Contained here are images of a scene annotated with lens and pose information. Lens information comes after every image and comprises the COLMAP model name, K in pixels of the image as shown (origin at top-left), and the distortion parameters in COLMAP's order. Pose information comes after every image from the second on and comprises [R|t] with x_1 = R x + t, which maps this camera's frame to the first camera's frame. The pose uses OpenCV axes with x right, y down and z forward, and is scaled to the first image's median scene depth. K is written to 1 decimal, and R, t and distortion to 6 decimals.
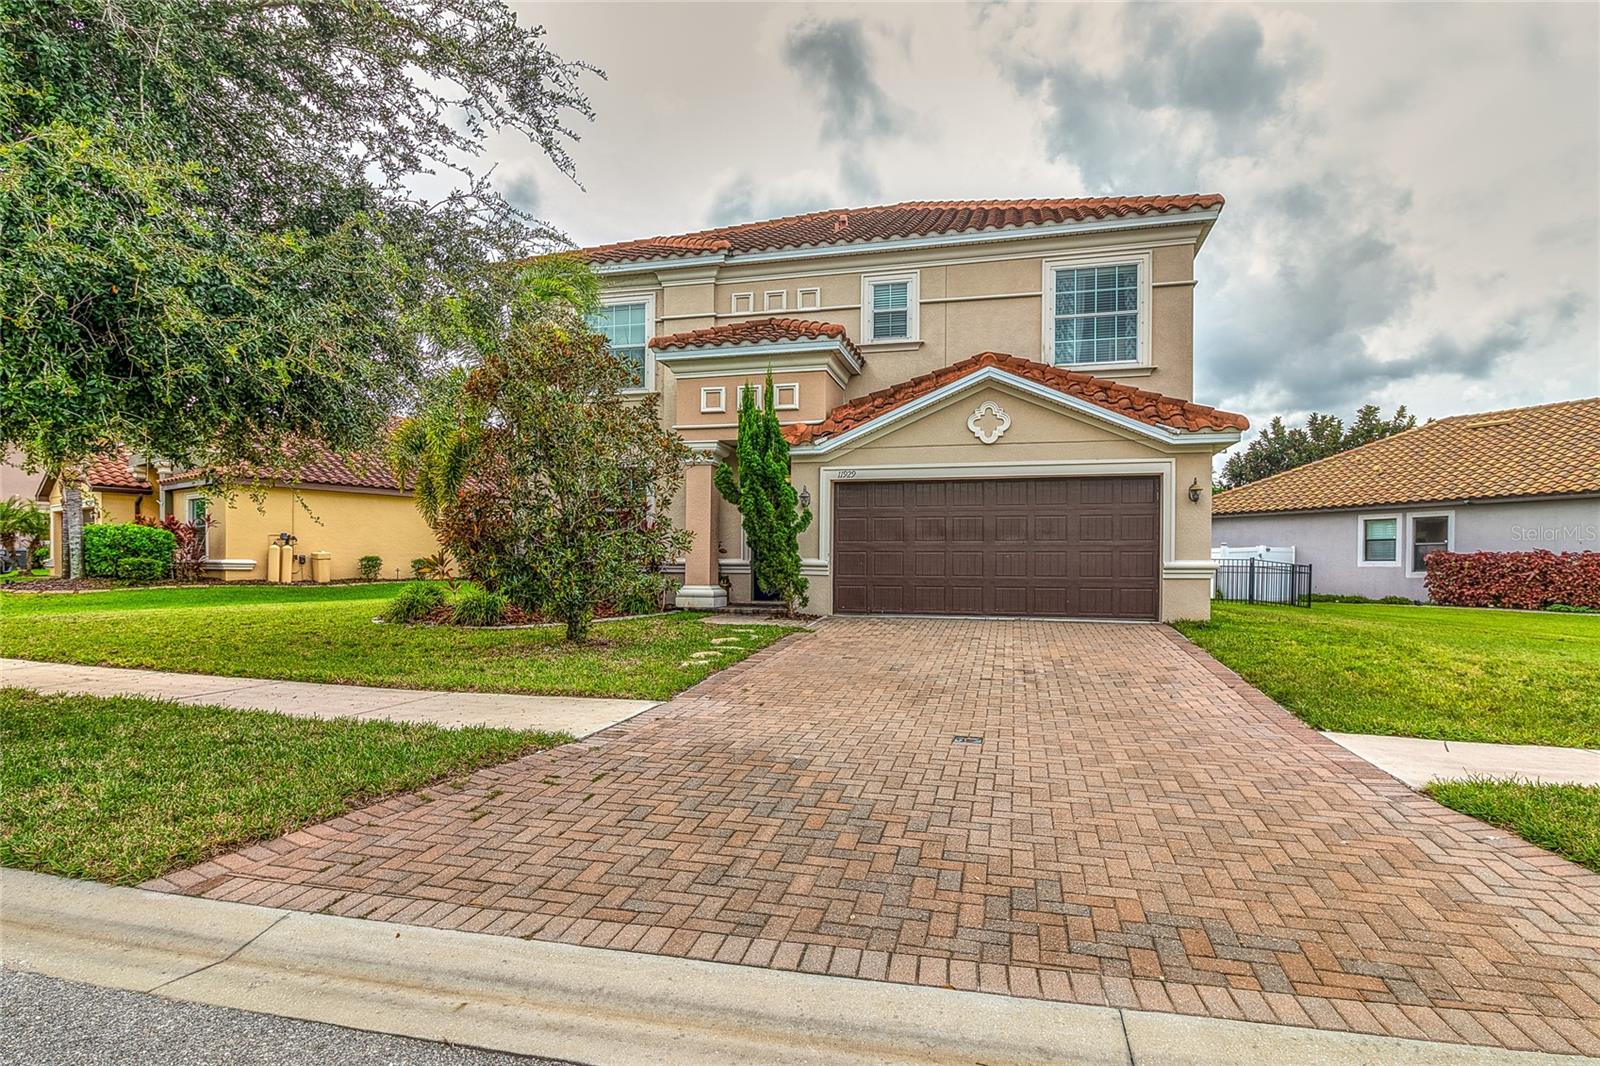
lens RADIAL K [[901.2, 0, 802.2], [0, 901.2, 541.7], [0, 0, 1]] dist [0.008904, 0.000220]
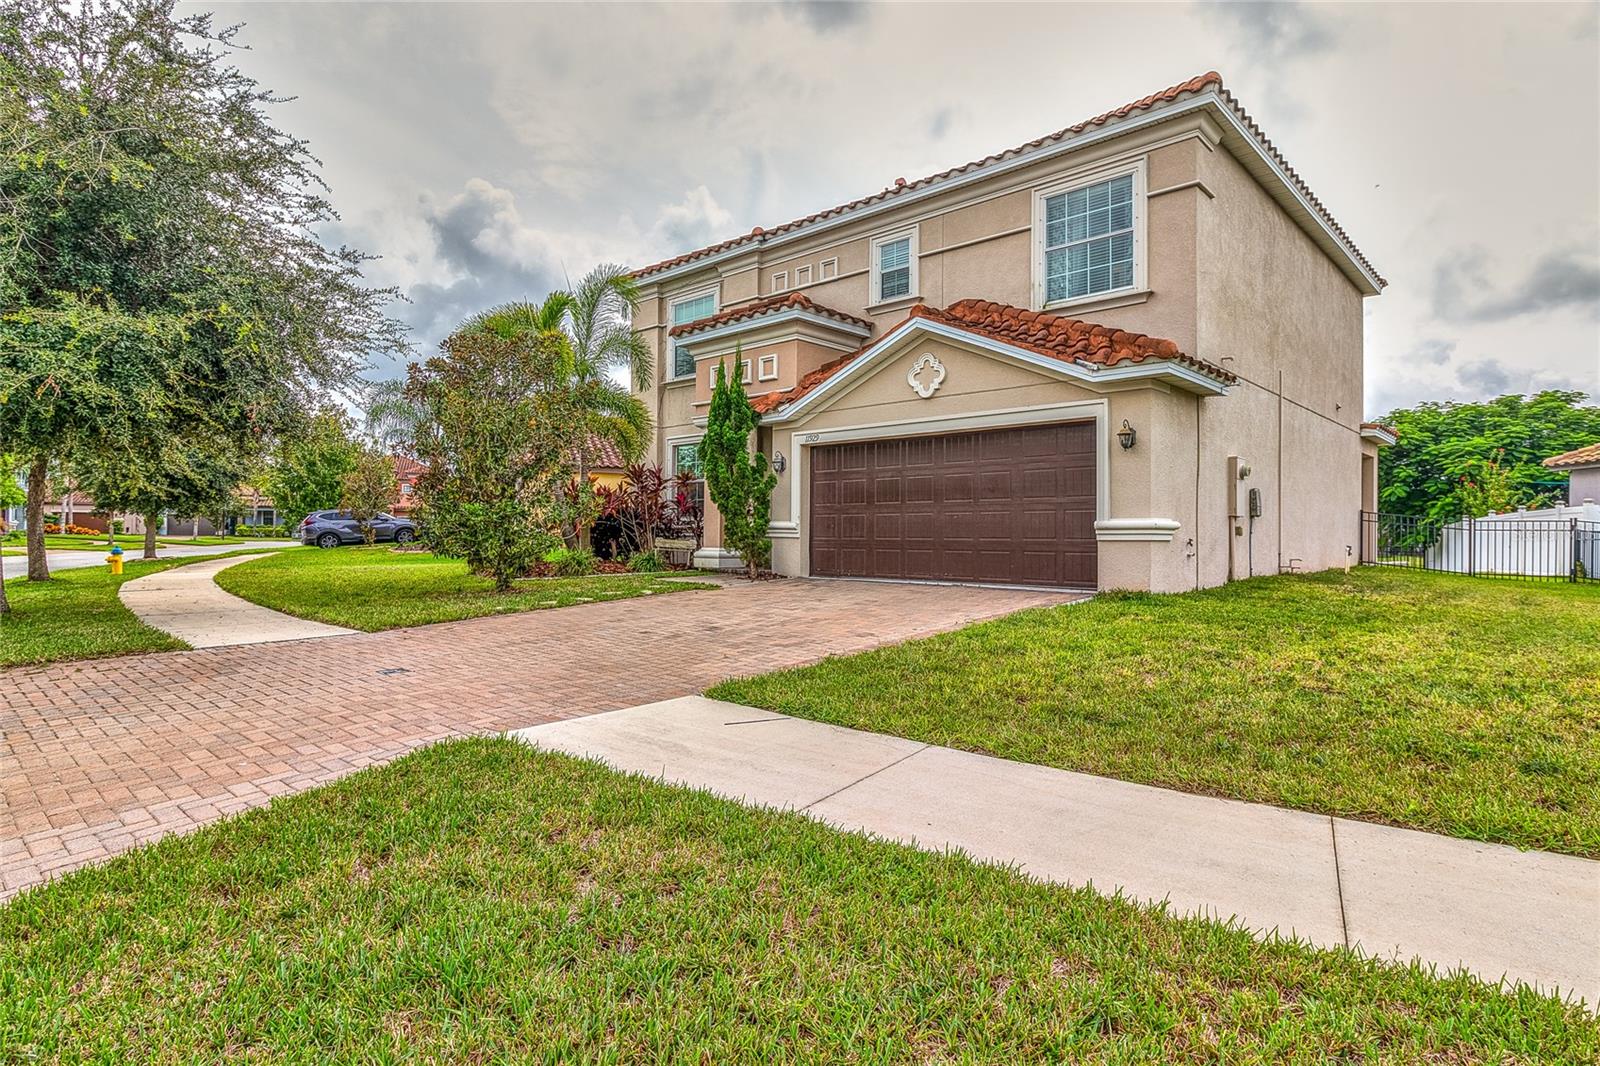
lens RADIAL K [[860.2, 0, 795.4], [0, 860.2, 531.3], [0, 0, 1]] dist [-0.007223, -0.000531]
pose [[0.873194, -0.002782, -0.487365, 0.503447], [0.009671, 0.999886, 0.011618, 0.018505], [0.487277, -0.014858, 0.873121, 0.137971]]
